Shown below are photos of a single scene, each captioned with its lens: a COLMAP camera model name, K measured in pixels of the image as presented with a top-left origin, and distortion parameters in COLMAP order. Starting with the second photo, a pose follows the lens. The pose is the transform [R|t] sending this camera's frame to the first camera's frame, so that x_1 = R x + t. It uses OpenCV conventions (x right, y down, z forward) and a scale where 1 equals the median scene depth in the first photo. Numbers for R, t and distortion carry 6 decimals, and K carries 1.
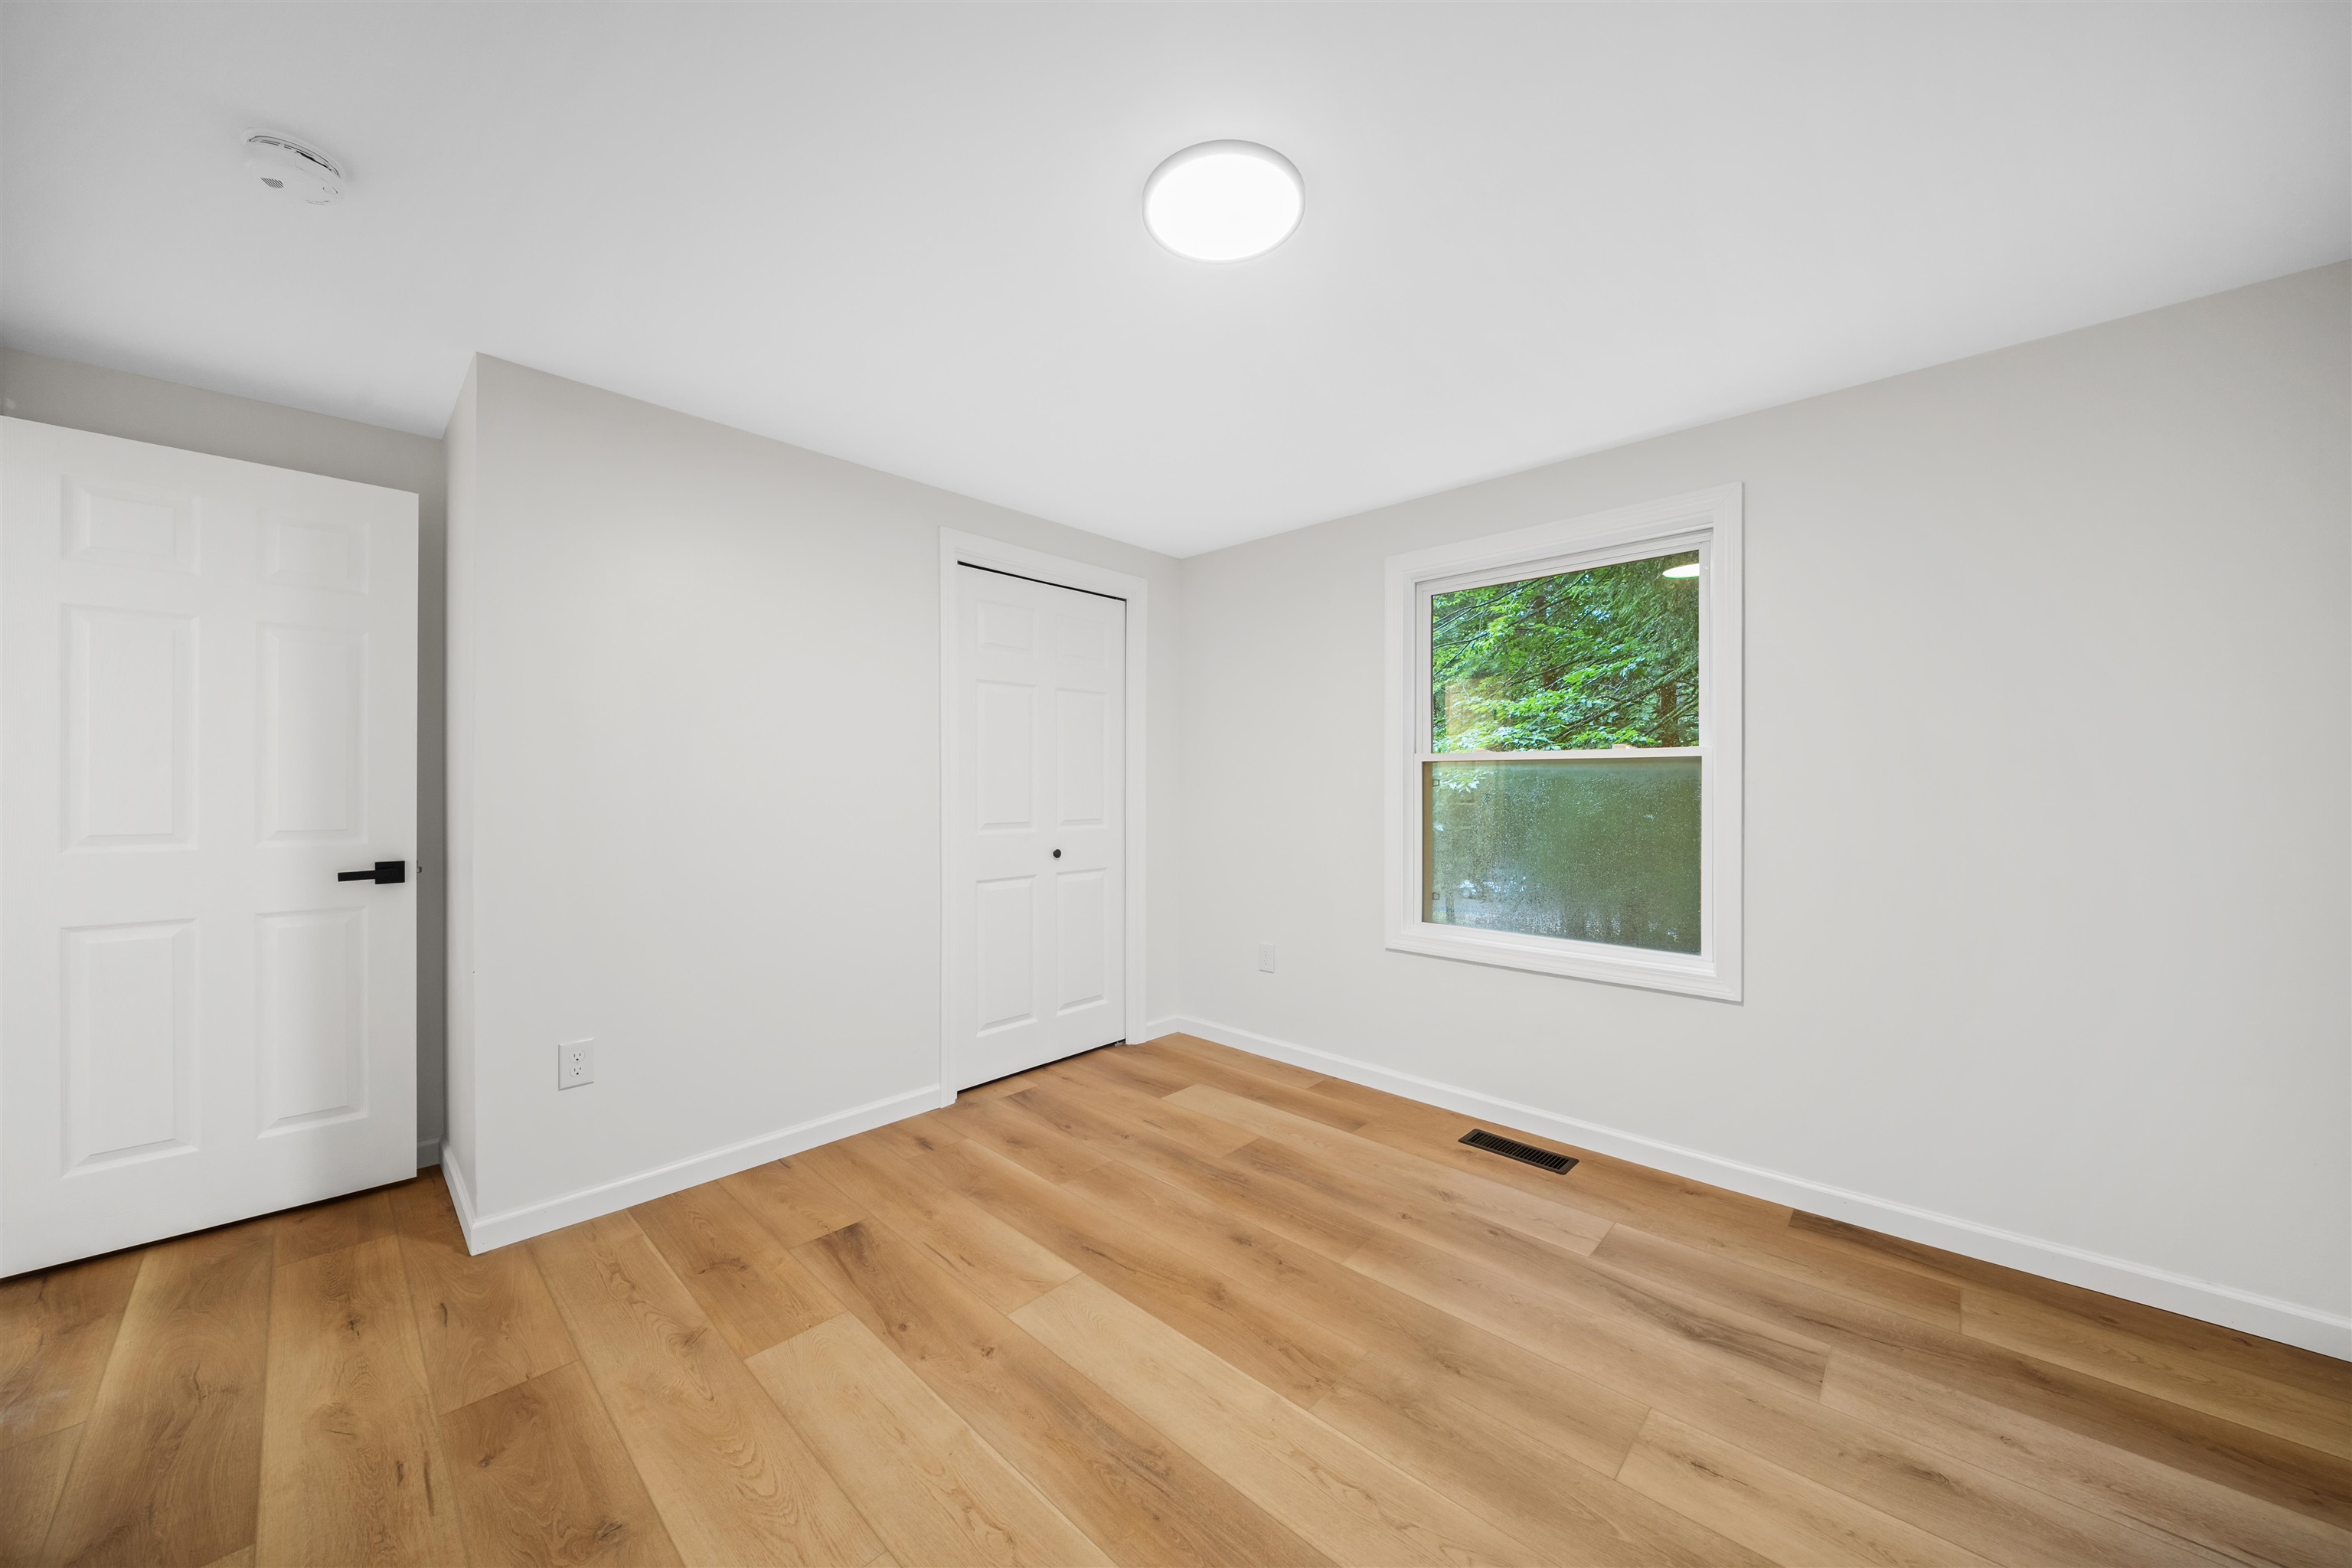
lens RADIAL K [[831.3, 0, 1176.3], [0, 831.3, 787.1], [0, 0, 1]] dist [0.005498, -0.004043]
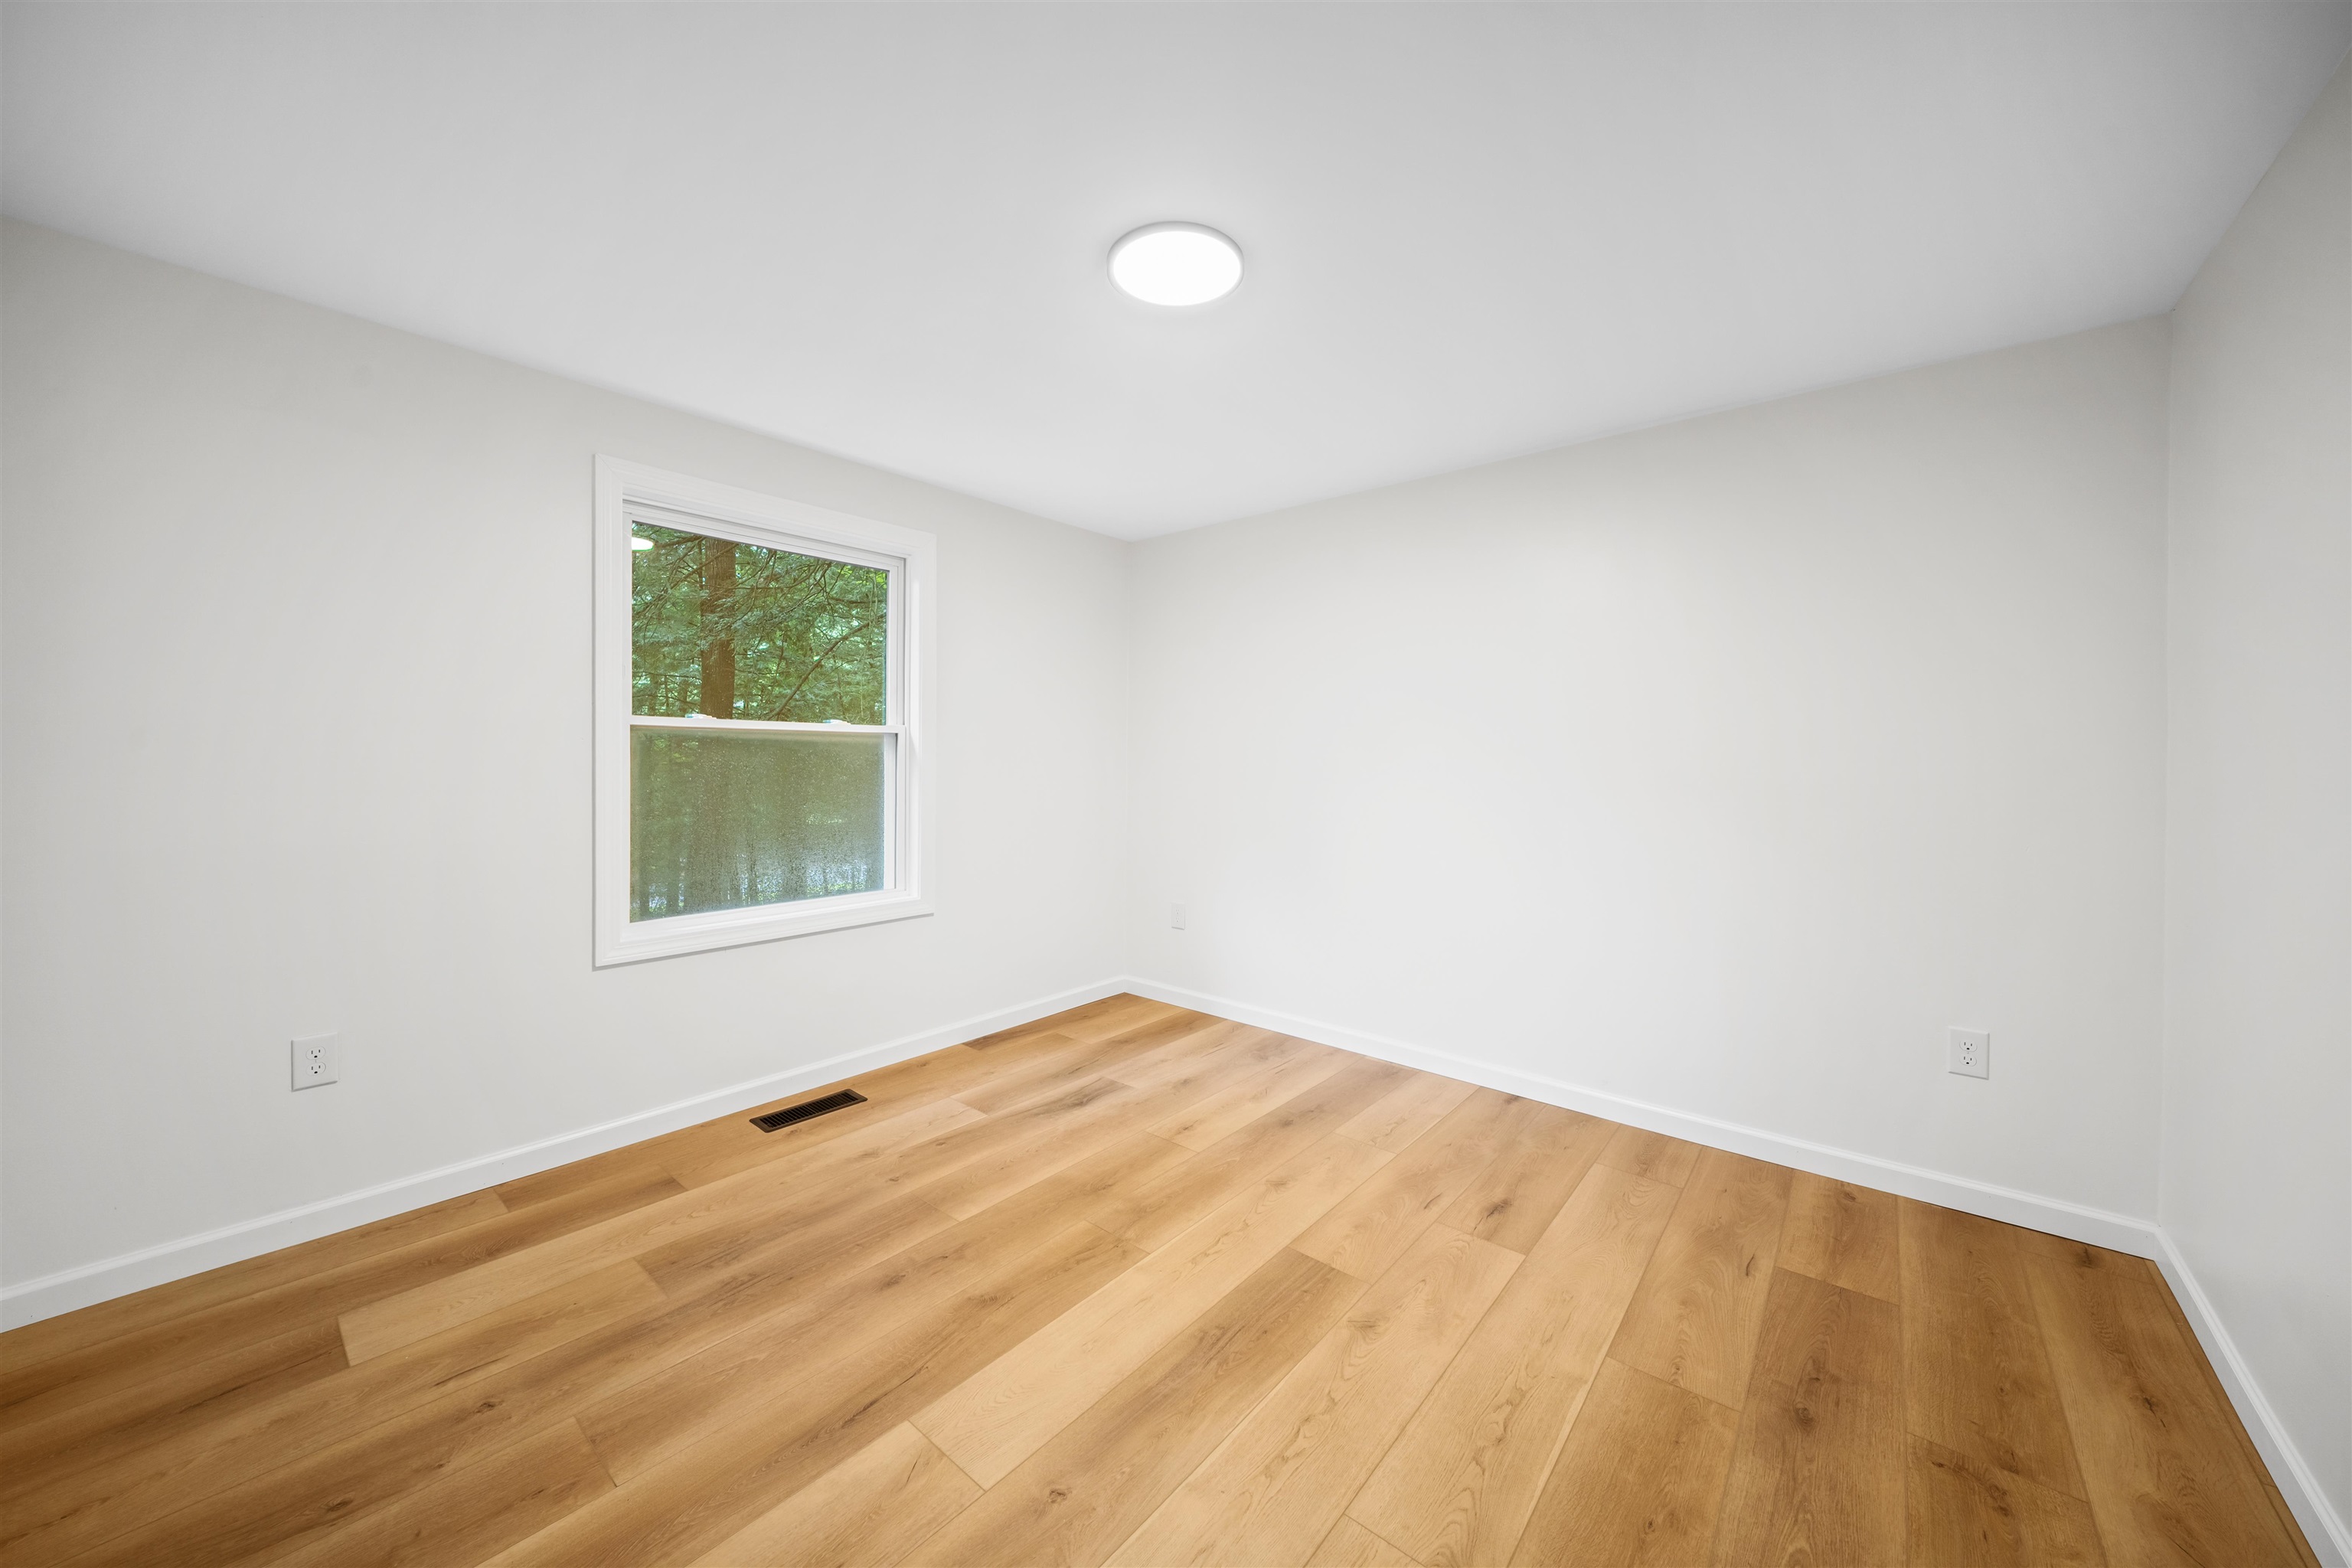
lens RADIAL K [[831.3, 0, 1173.5], [0, 831.3, 784.6], [0, 0, 1]] dist [0.005498, -0.004043]
pose [[-0.052568, -0.033327, 0.998061, -0.787727], [-0.000453, 0.999444, 0.033350, -0.001720], [-0.998617, 0.001301, -0.052554, 0.753157]]
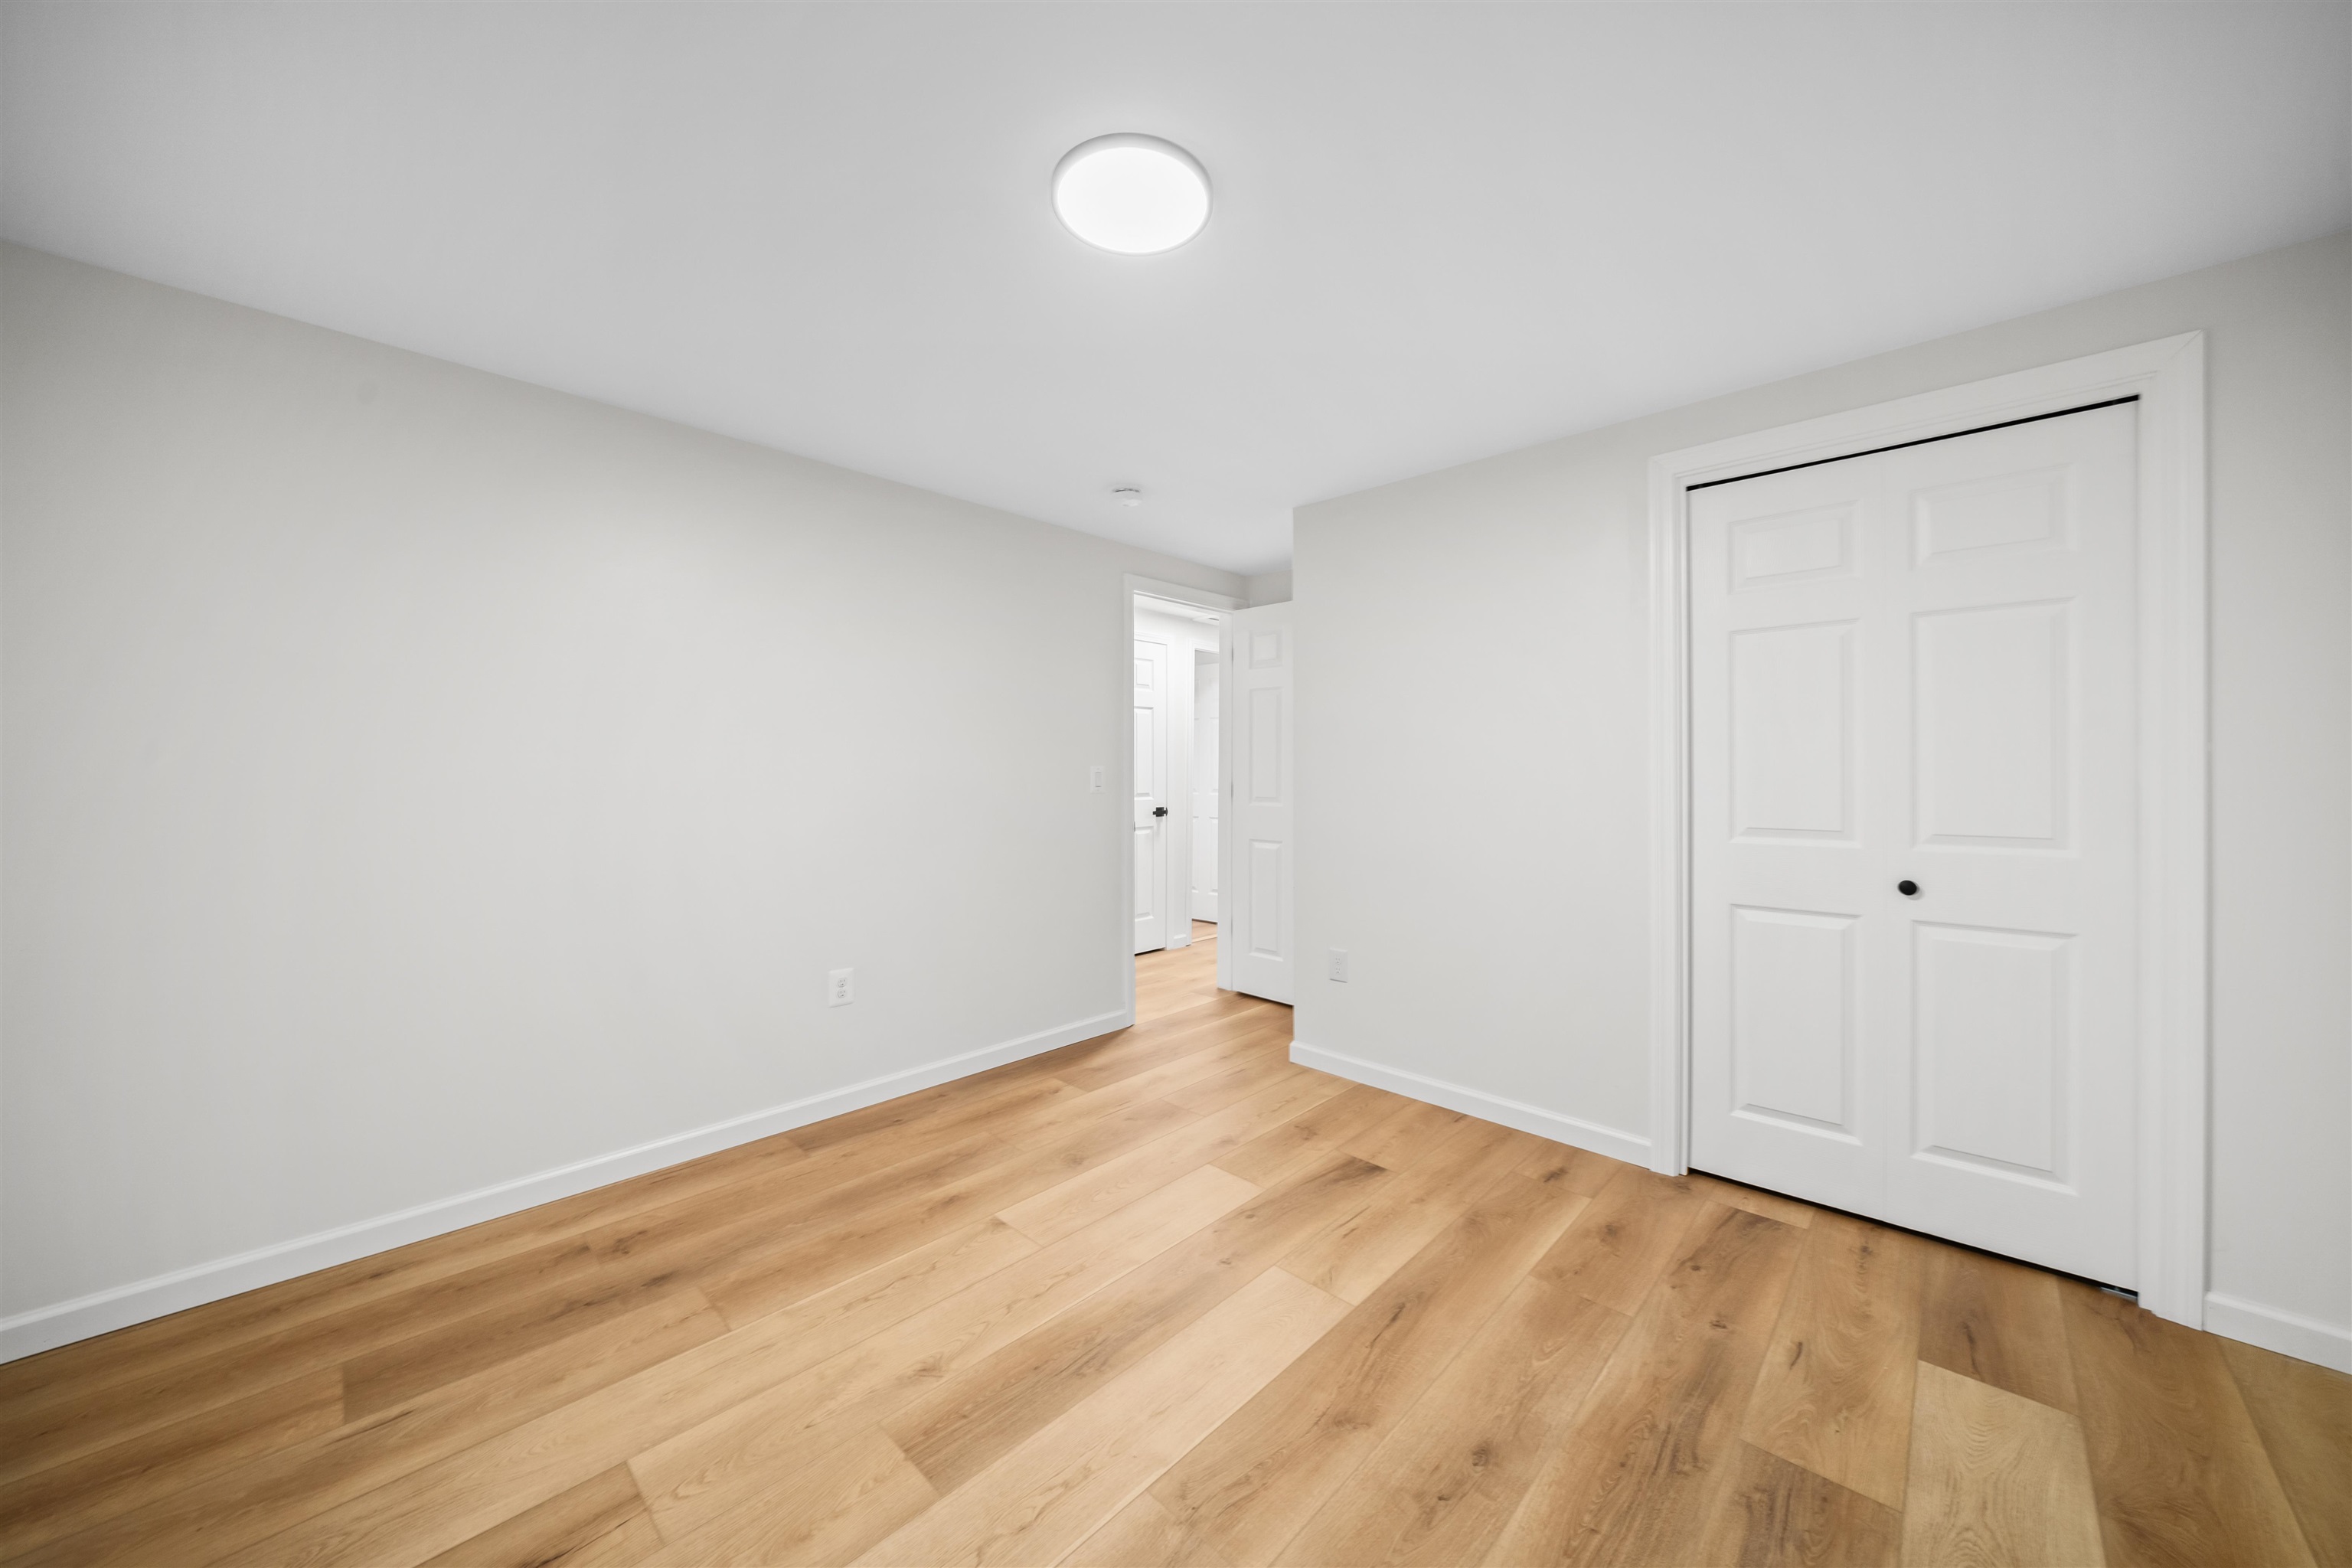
lens RADIAL K [[831.3, 0, 1176.9], [0, 831.3, 776.5], [0, 0, 1]] dist [0.005498, -0.004043]
pose [[-0.008765, 0.007393, -0.999934, 0.749463], [-0.005793, 0.999956, 0.007444, -0.004938], [0.999945, 0.005858, -0.008721, 0.757432]]
